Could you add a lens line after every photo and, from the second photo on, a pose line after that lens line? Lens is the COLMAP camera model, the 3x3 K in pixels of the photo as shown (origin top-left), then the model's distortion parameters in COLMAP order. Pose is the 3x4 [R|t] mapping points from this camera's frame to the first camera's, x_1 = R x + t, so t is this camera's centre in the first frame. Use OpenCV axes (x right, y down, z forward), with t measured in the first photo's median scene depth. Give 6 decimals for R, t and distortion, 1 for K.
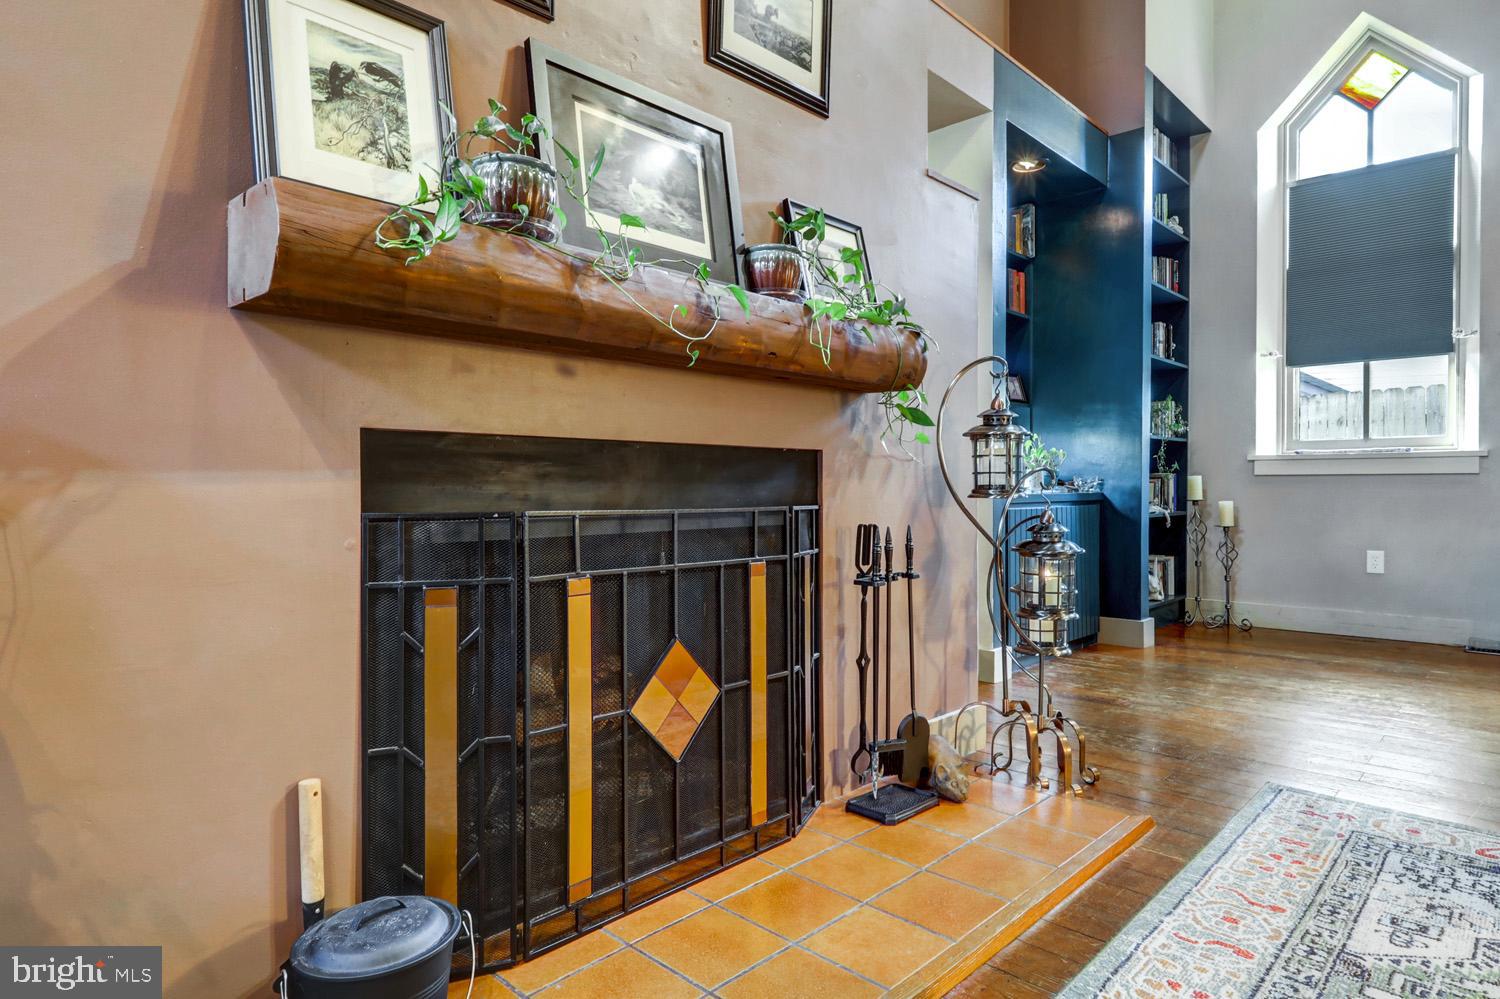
lens RADIAL K [[857.9, 0, 750.0], [0, 857.9, 499.5], [0, 0, 1]] dist [-0.001679, 0.000993]
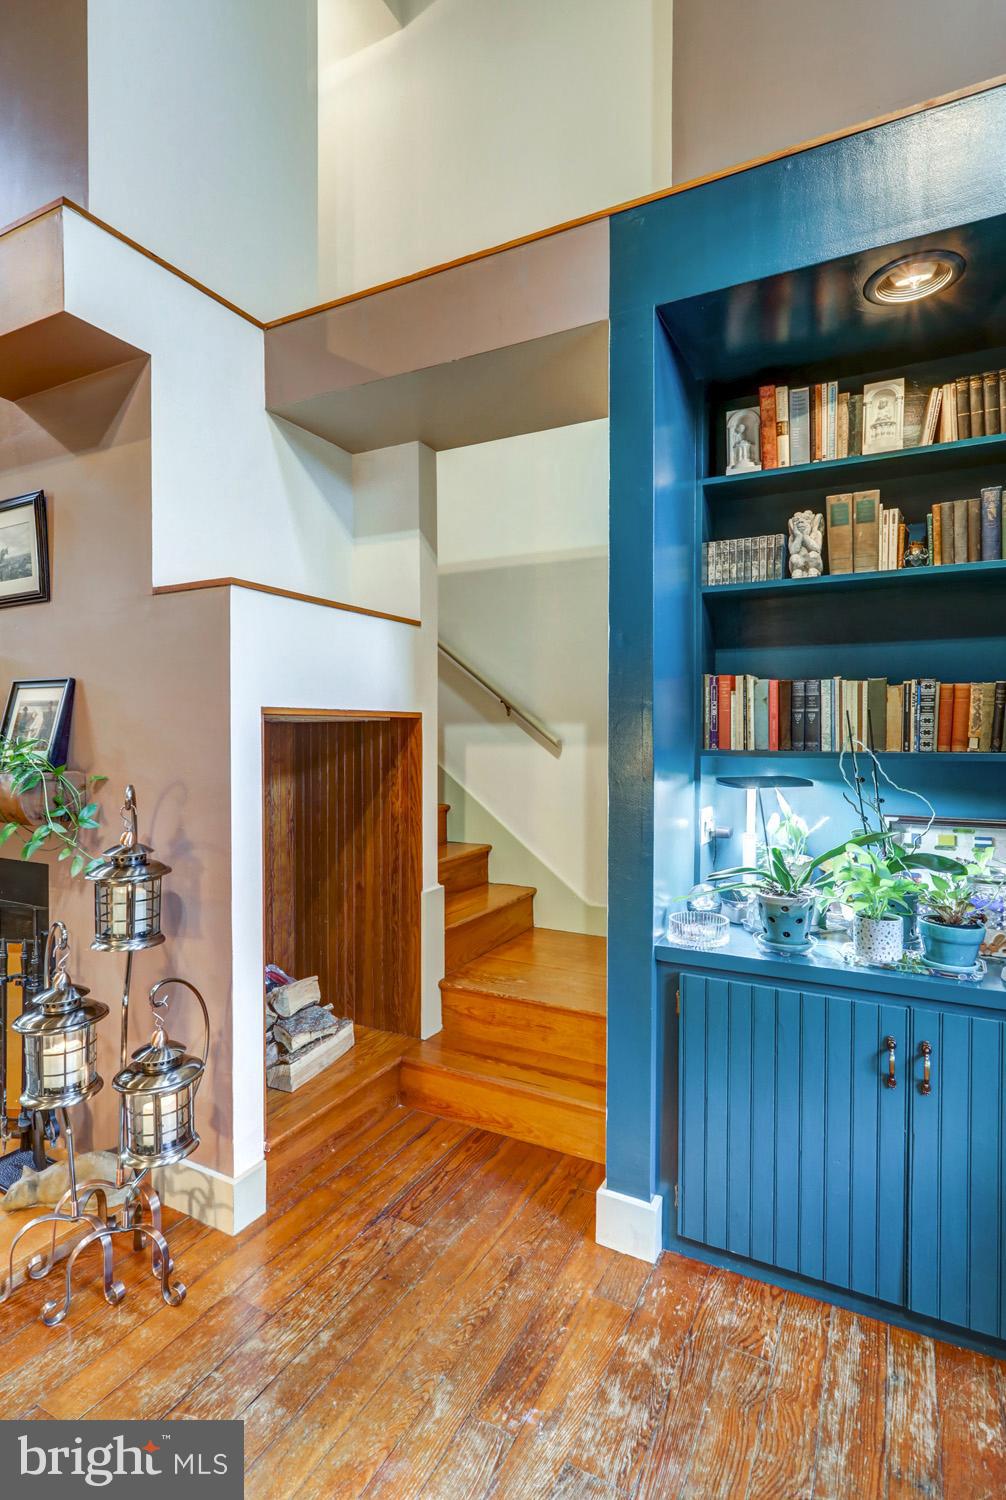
lens RADIAL K [[739.7, 0, 552.4], [0, 739.7, 740.6], [0, 0, 1]] dist [-0.005264, -0.000076]
pose [[0.309002, 0.013789, -0.950961, 1.421073], [-0.016216, 0.999826, 0.009229, -0.278886], [0.950923, 0.012569, 0.309172, 1.460101]]
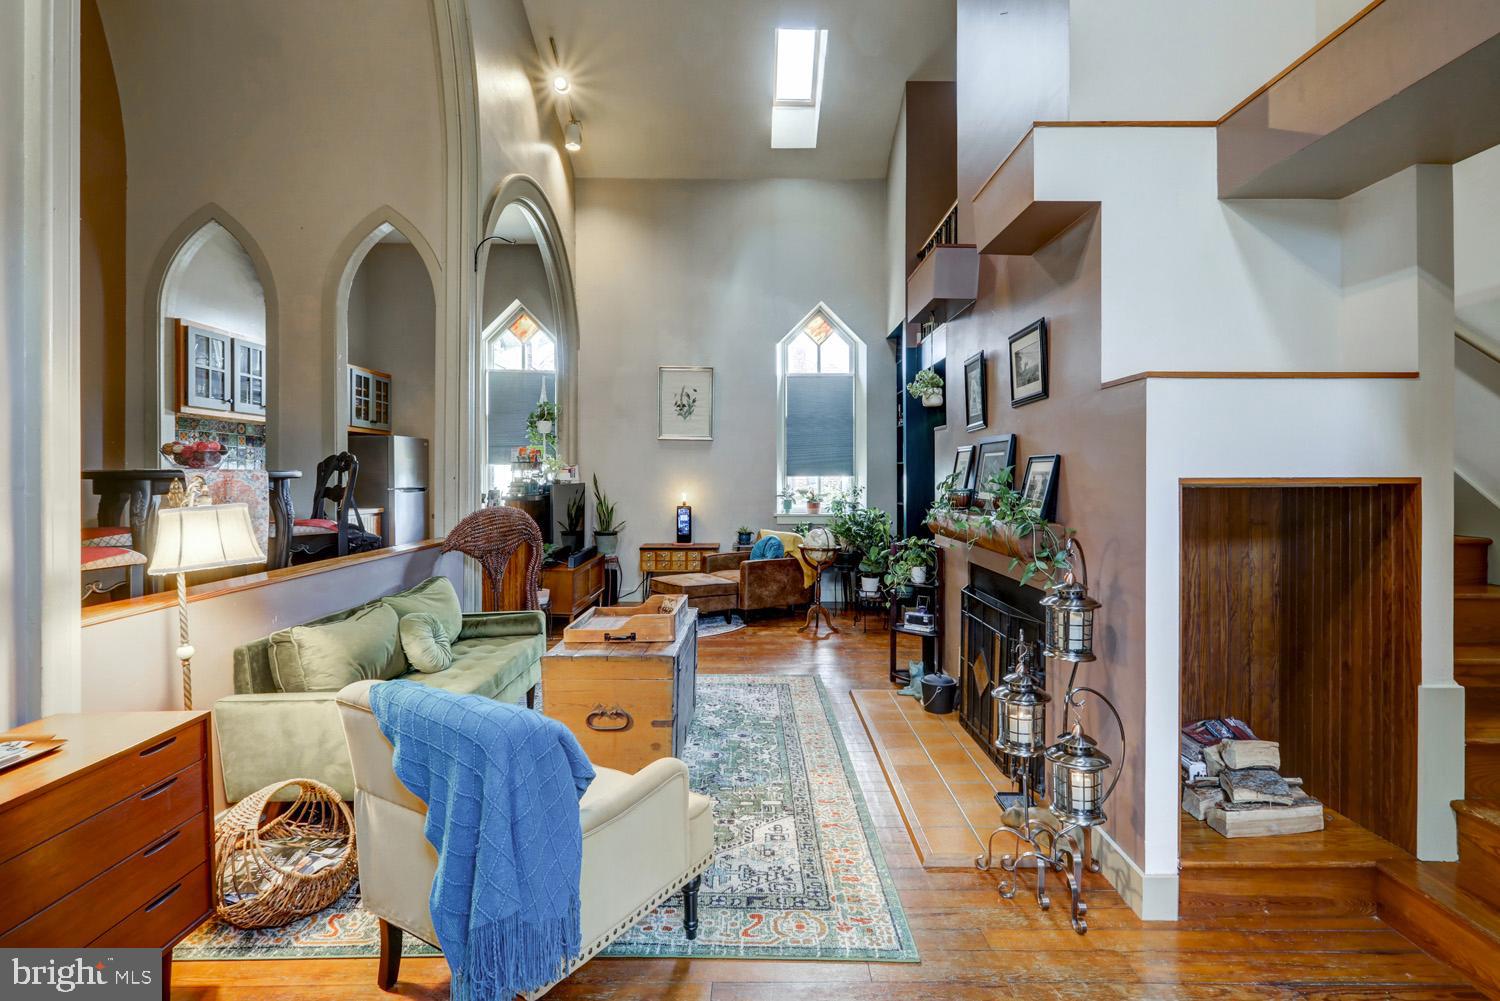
lens RADIAL K [[738.9, 0, 759.7], [0, 738.9, 482.6], [0, 0, 1]] dist [-0.000060, 0.001744]
pose [[-0.719447, 0.007856, -0.694503, 1.619739], [-0.009995, 0.999715, 0.021663, -0.322110], [0.694475, 0.022527, -0.719164, 1.779010]]
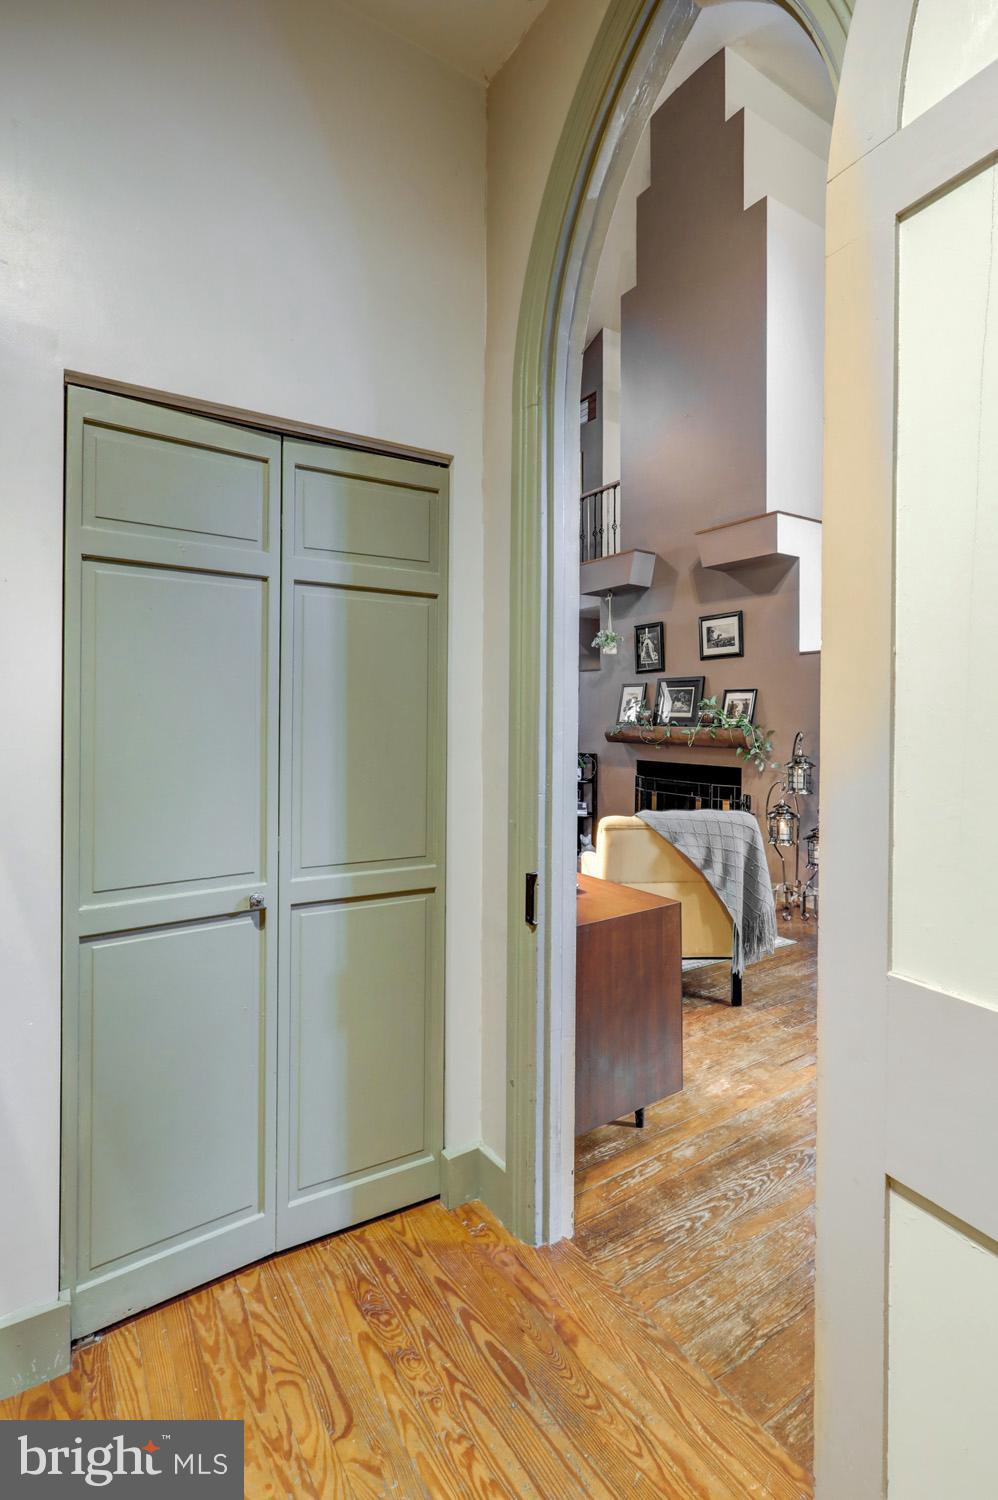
lens RADIAL K [[738.9, 0, 524.0], [0, 738.9, 720.3], [0, 0, 1]] dist [-0.000060, 0.001744]
pose [[-0.202218, 0.006276, -0.979320, 2.944736], [-0.019803, 0.999749, 0.010496, -0.249142], [0.979140, 0.021516, -0.202043, 0.824402]]
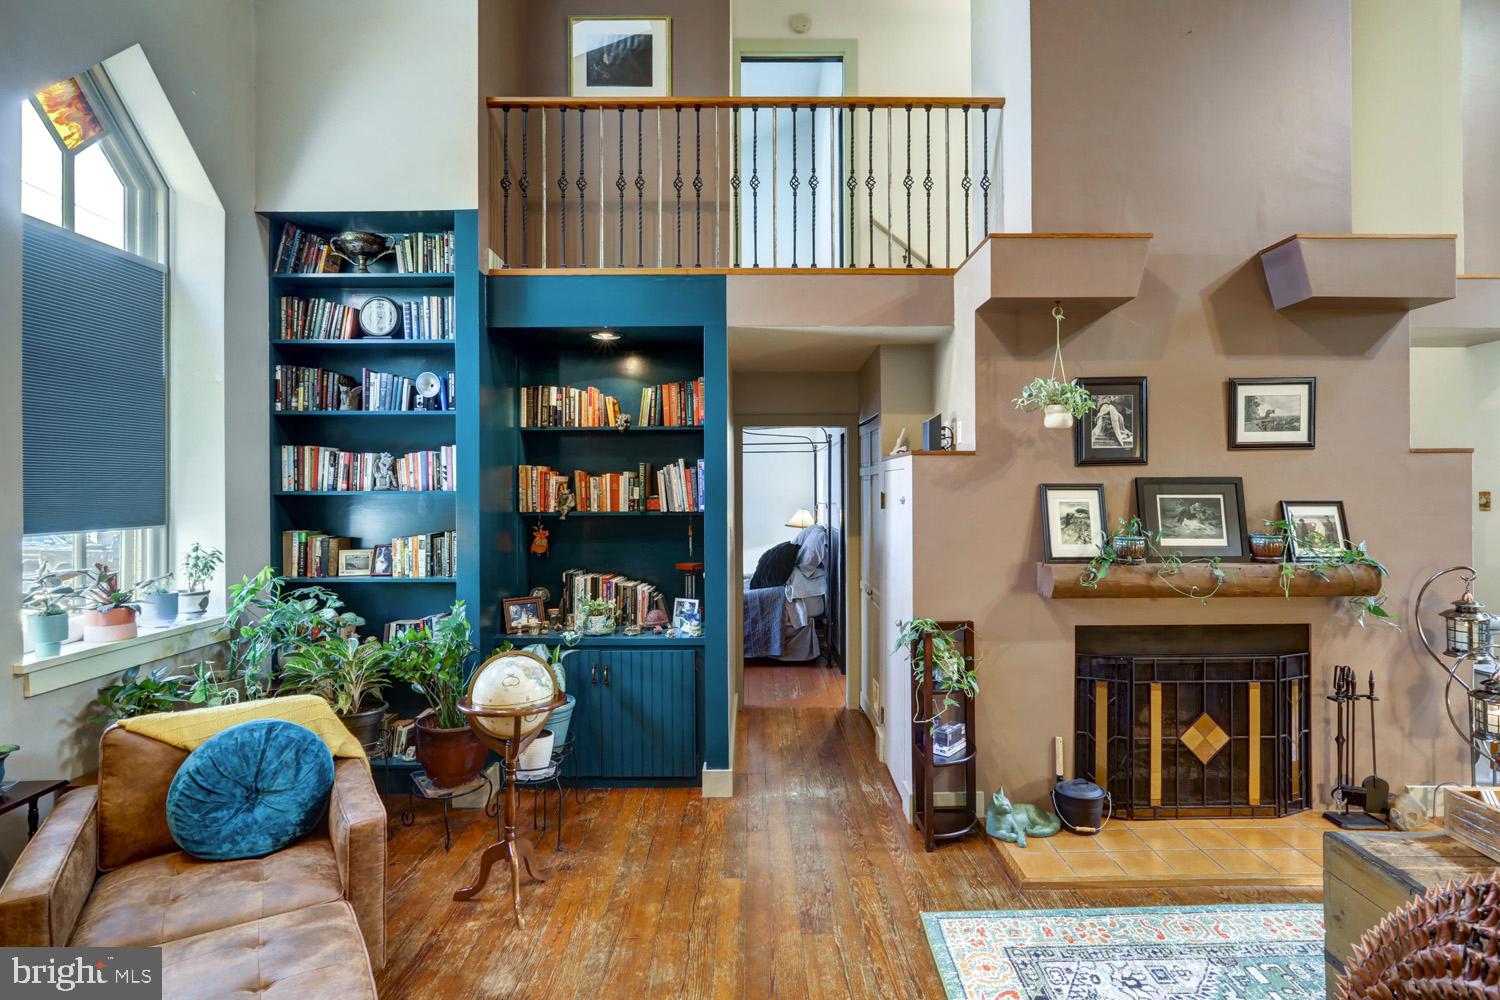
lens RADIAL K [[765.4, 0, 769.2], [0, 765.4, 487.7], [0, 0, 1]] dist [-0.004881, 0.000334]
pose [[0.700569, -0.000958, -0.713584, 0.477999], [-0.008316, 0.999920, -0.009506, -0.354007], [0.713537, 0.012594, 0.700505, -1.112154]]
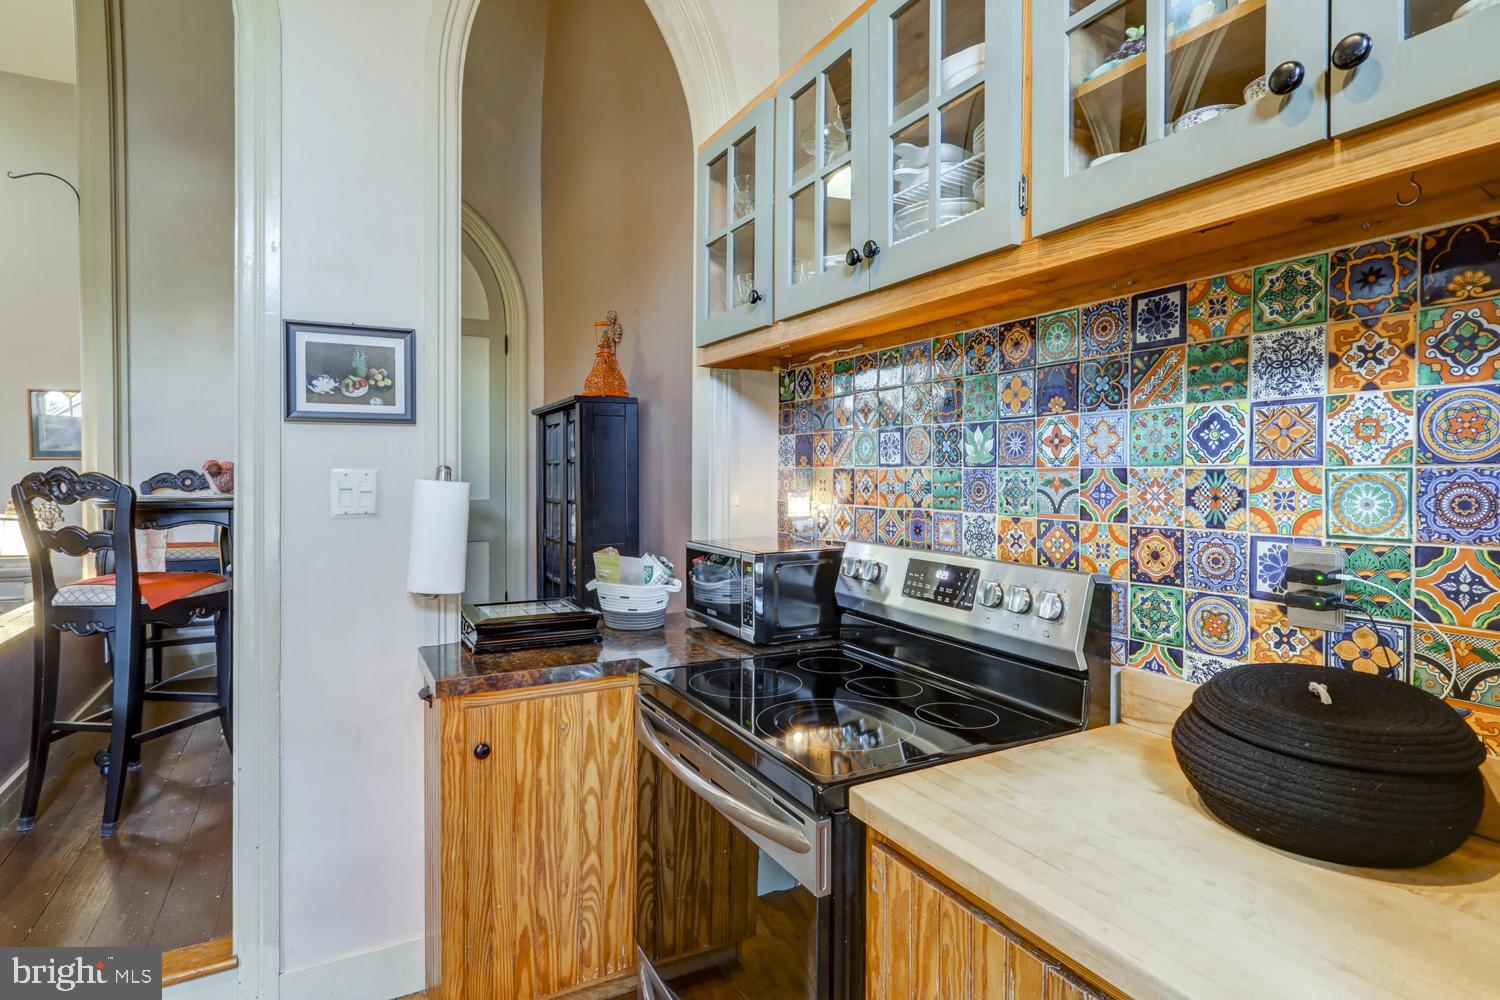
lens RADIAL K [[762.5, 0, 746.3], [0, 762.5, 476.1], [0, 0, 1]] dist [-0.003220, -0.000384]
pose [[0.288711, -0.002668, 0.957413, 0.155219], [0.014618, 0.999892, -0.001622, -0.323594], [-0.957305, 0.014464, 0.288718, -1.993825]]
